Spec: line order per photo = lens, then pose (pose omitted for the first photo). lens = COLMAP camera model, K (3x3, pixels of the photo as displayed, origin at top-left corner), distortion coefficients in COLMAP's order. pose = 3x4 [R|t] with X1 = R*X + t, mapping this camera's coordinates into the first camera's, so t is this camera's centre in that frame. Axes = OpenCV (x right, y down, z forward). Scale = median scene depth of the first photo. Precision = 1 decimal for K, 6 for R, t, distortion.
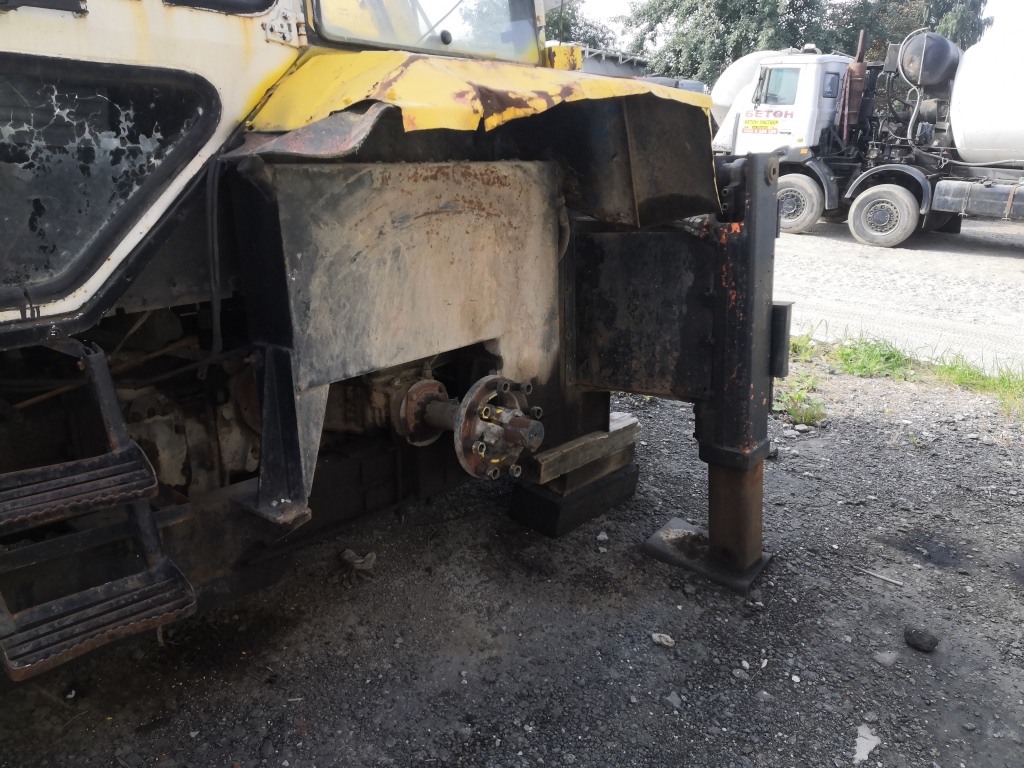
lens RADIAL K [[797.4, 0, 512.0], [0, 797.4, 384.0], [0, 0, 1]] dist [0.011330, 0.009486]
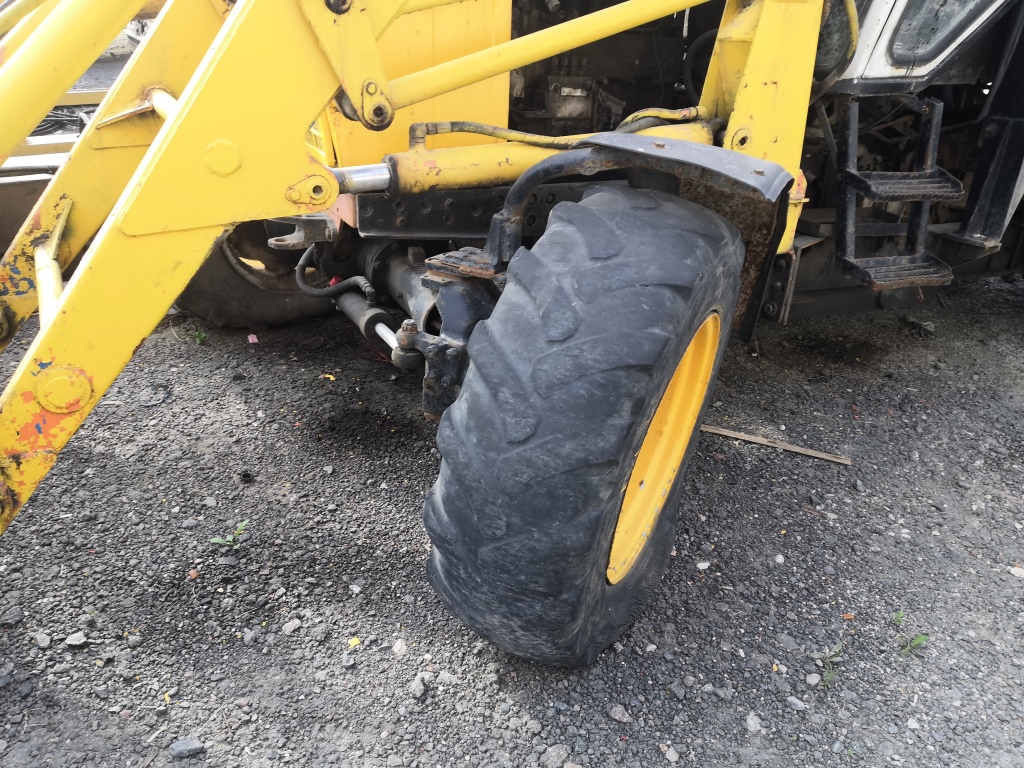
lens RADIAL K [[778.6, 0, 501.3], [0, 778.6, 383.2], [0, 0, 1]] dist [0.063787, -0.064866]
pose [[0.912052, 0.203420, -0.356065, -0.080881], [-0.143378, 0.971674, 0.187861, 0.041338], [0.384194, -0.120287, 0.915383, -0.102677]]
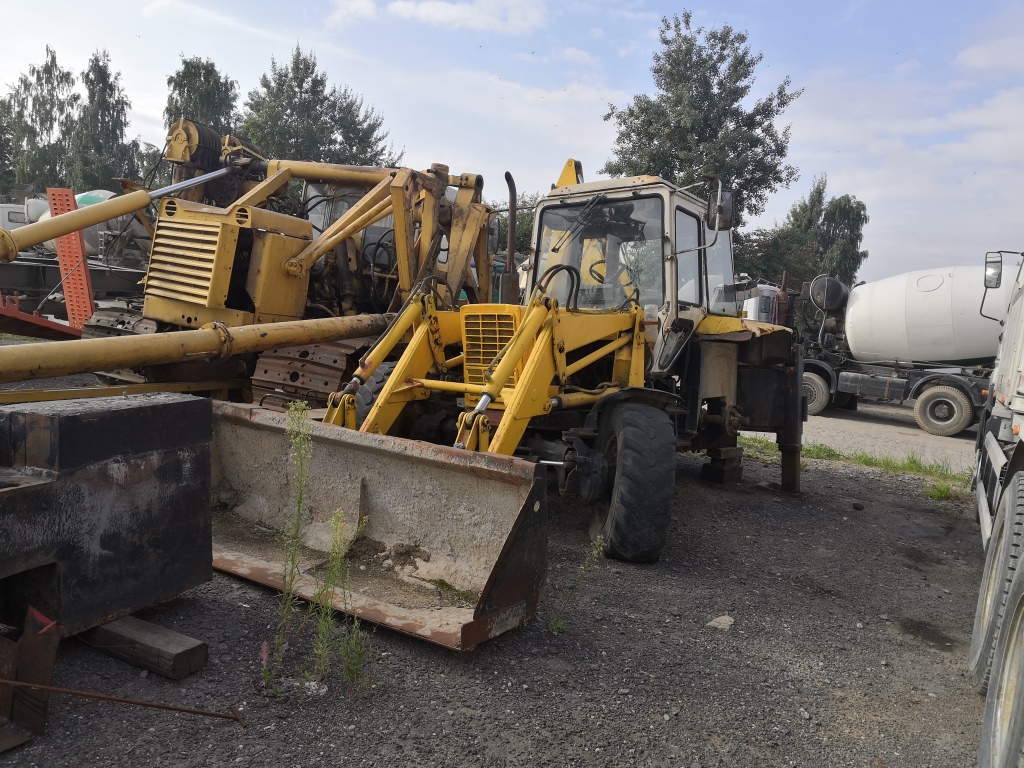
lens RADIAL K [[798.6, 0, 512.0], [0, 798.6, 384.0], [0, 0, 1]] dist [0.081564, -0.118408]
pose [[0.993553, 0.052957, 0.100238, -0.226455], [-0.029691, 0.974880, -0.220745, 0.119288], [-0.109410, 0.216345, 0.970167, -0.386922]]
